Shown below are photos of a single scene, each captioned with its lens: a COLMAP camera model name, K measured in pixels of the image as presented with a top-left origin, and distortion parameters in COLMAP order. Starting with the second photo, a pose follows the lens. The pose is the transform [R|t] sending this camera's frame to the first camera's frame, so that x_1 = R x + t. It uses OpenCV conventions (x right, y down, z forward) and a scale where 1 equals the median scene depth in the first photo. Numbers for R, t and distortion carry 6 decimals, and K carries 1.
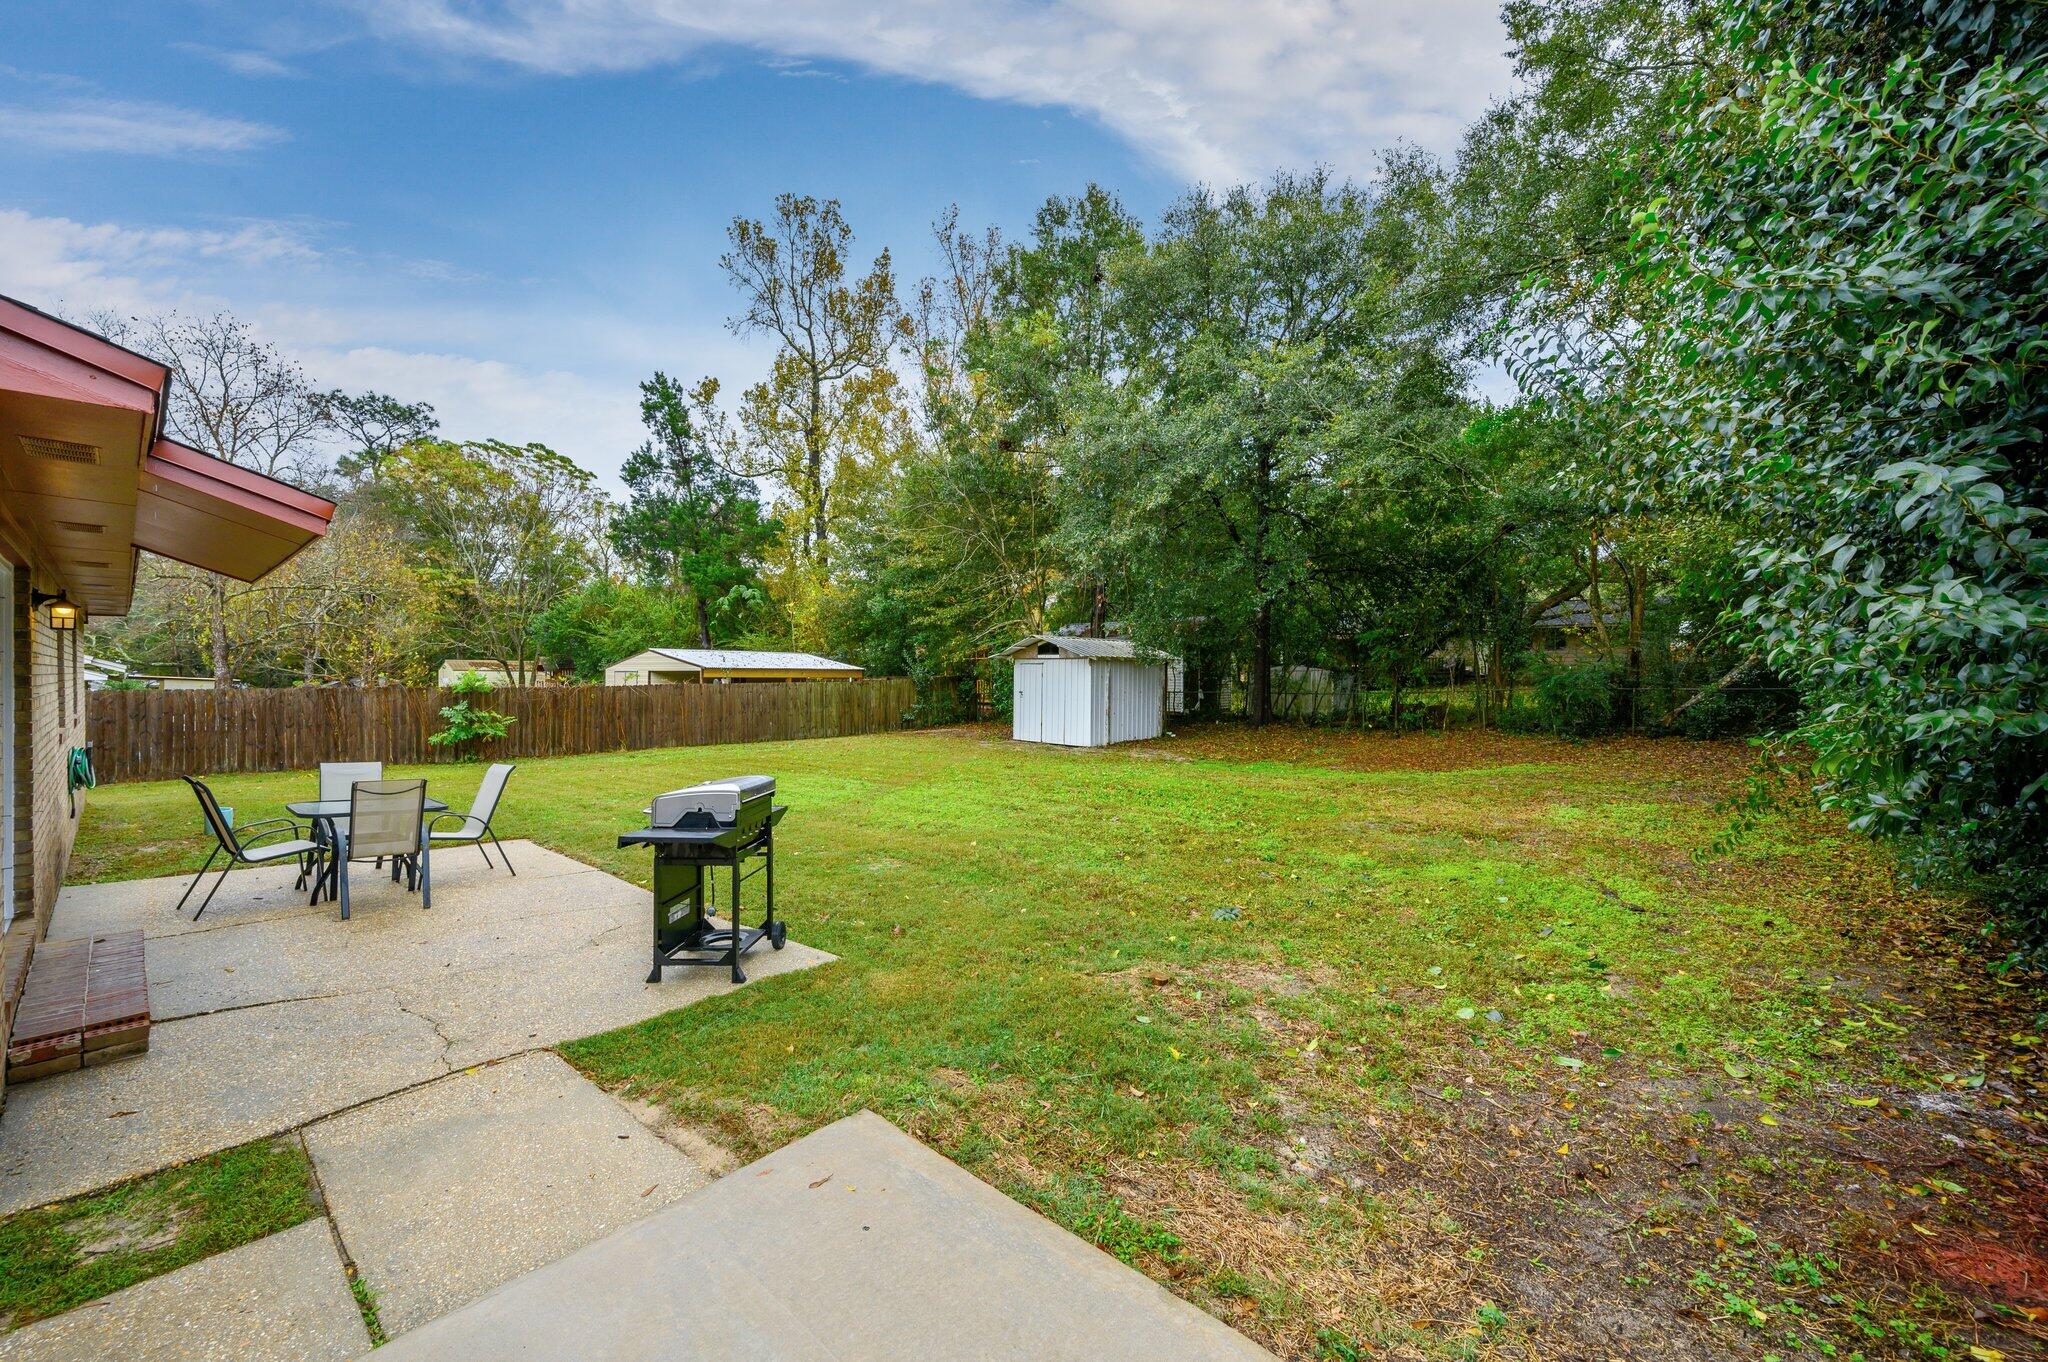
lens RADIAL K [[827.3, 0, 1019.0], [0, 827.3, 685.2], [0, 0, 1]] dist [-0.000888, -0.000288]
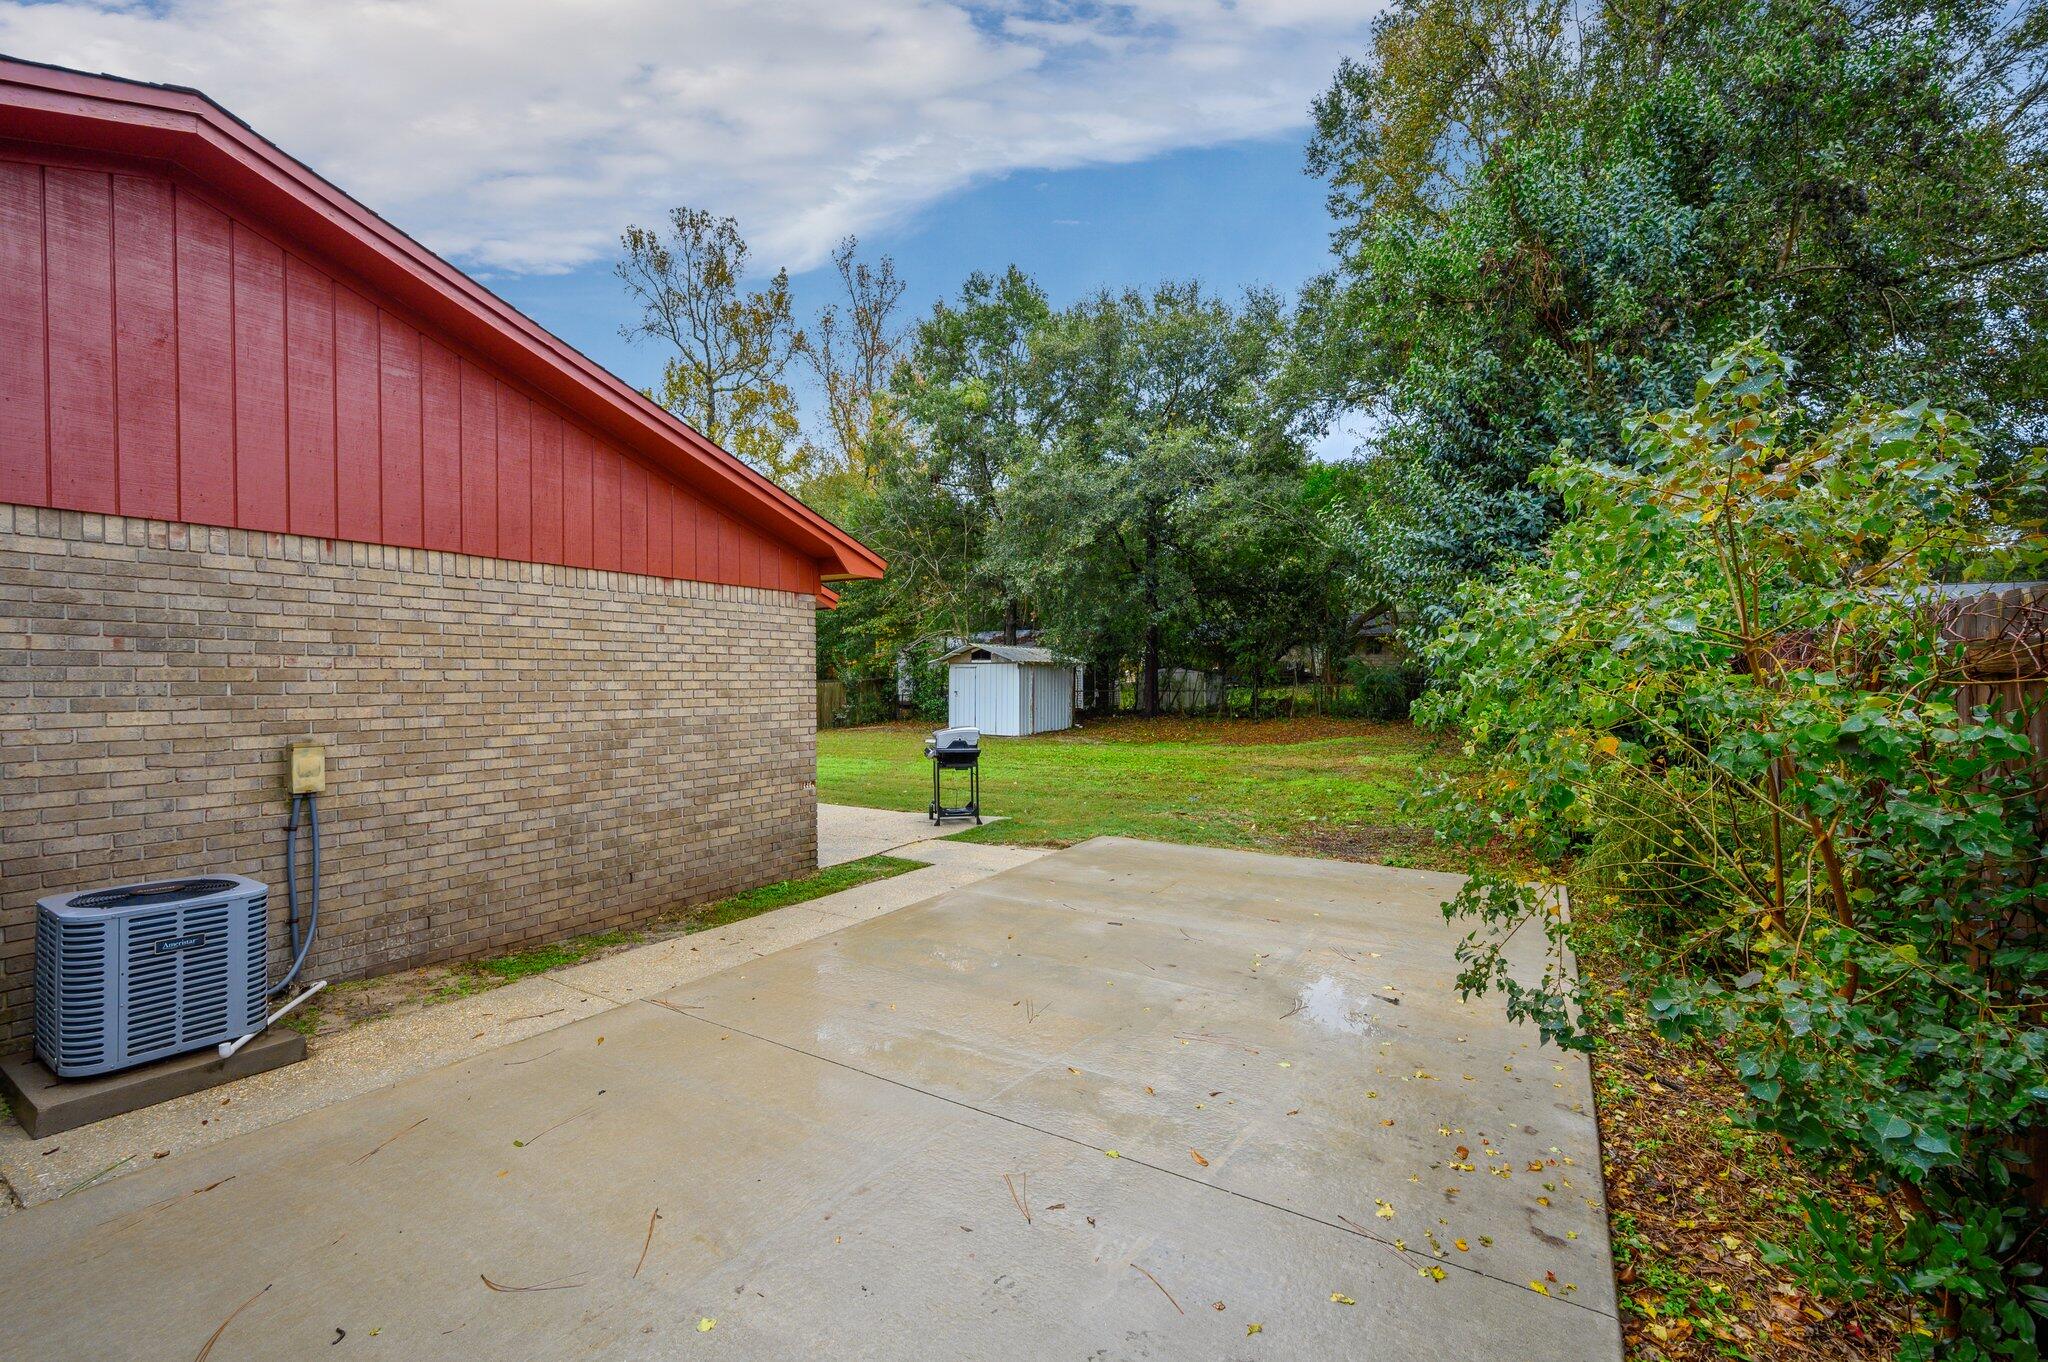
lens RADIAL K [[841.8, 0, 1029.3], [0, 841.8, 680.5], [0, 0, 1]] dist [0.003673, 0.000316]
pose [[0.983809, -0.006758, 0.179092, -0.105450], [0.008857, 0.999901, -0.010923, 0.005985], [-0.179001, 0.012332, 0.983772, -0.188873]]
